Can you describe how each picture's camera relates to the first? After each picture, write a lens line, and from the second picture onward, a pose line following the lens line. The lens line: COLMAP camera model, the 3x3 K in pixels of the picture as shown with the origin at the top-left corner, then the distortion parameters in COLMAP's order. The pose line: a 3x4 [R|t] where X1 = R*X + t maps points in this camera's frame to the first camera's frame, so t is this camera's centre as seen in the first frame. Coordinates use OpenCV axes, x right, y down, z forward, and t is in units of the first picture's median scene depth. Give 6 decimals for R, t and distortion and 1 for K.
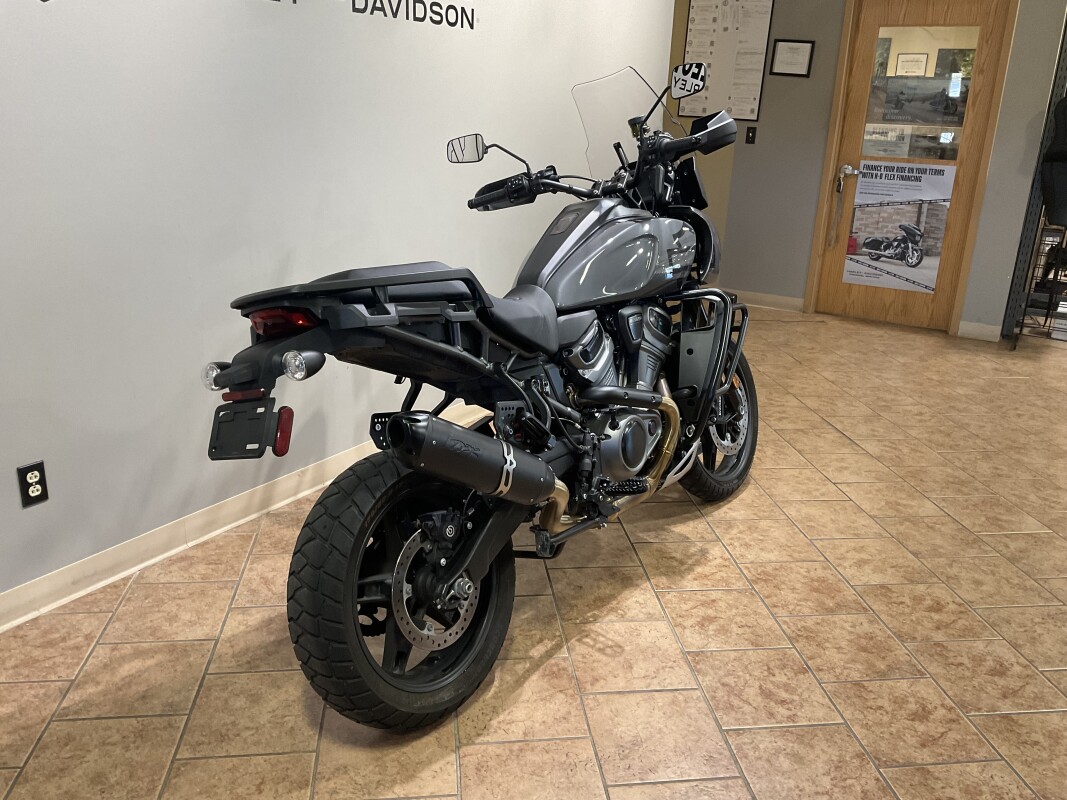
lens RADIAL K [[881.0, 0, 533.5], [0, 881.0, 400.0], [0, 0, 1]] dist [0.079261, -0.146572]
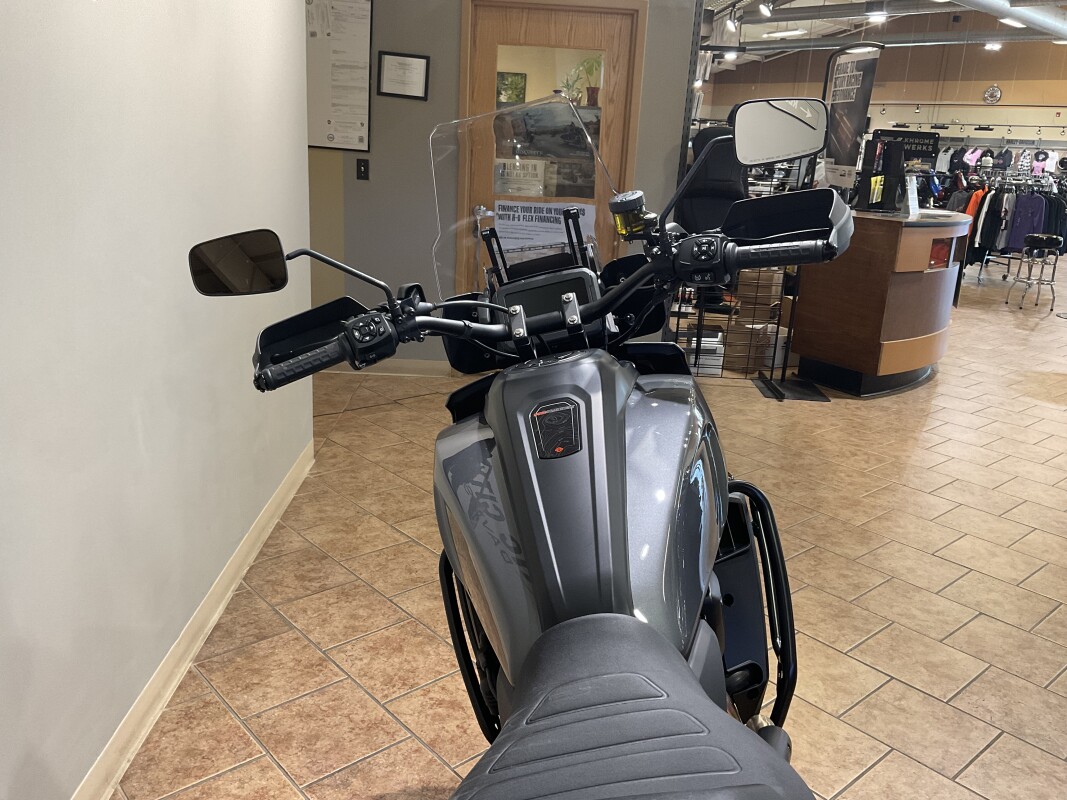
lens RADIAL K [[881.0, 0, 533.5], [0, 881.0, 400.0], [0, 0, 1]] dist [0.079261, -0.146572]
pose [[0.832301, -0.142617, 0.535663, -0.199874], [0.154943, 0.987674, 0.022215, -0.207346], [-0.532229, 0.064507, 0.844139, 0.614230]]
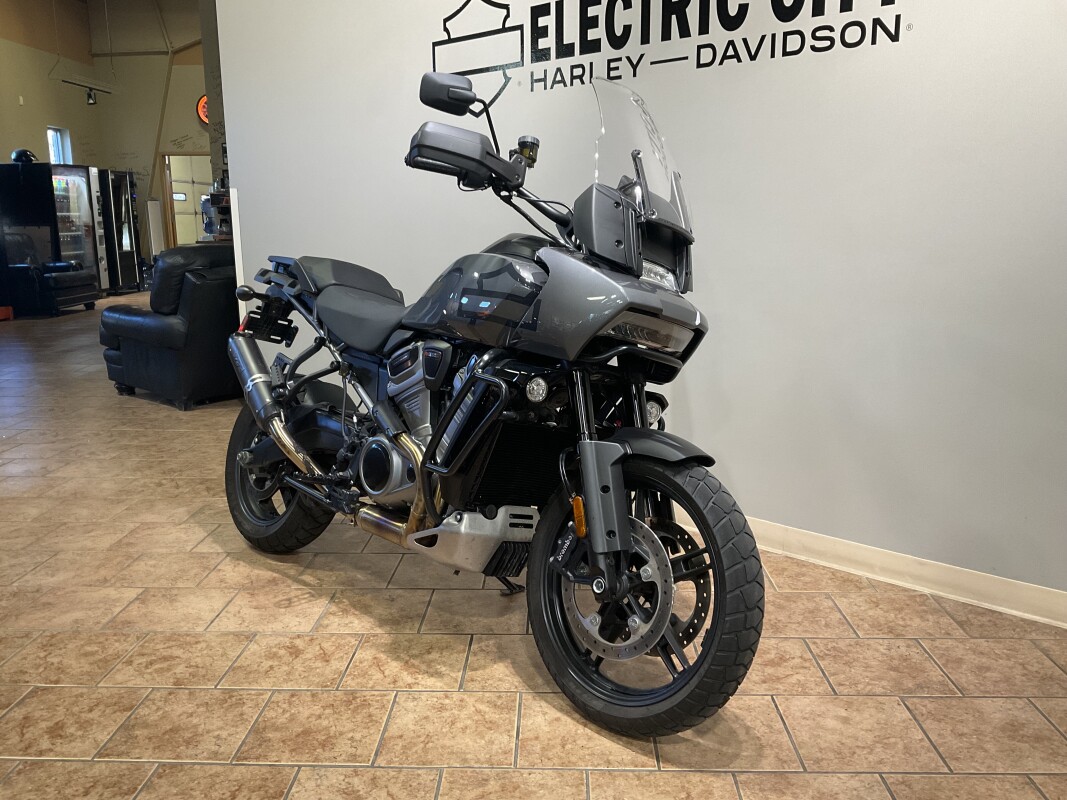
lens RADIAL K [[908.5, 0, 527.0], [0, 908.5, 373.4], [0, 0, 1]] dist [0.013313, -0.013907]
pose [[-0.170670, 0.141816, -0.975069, 0.989035], [-0.305295, 0.933278, 0.189174, -0.271160], [0.936839, 0.329970, -0.115987, 1.157930]]
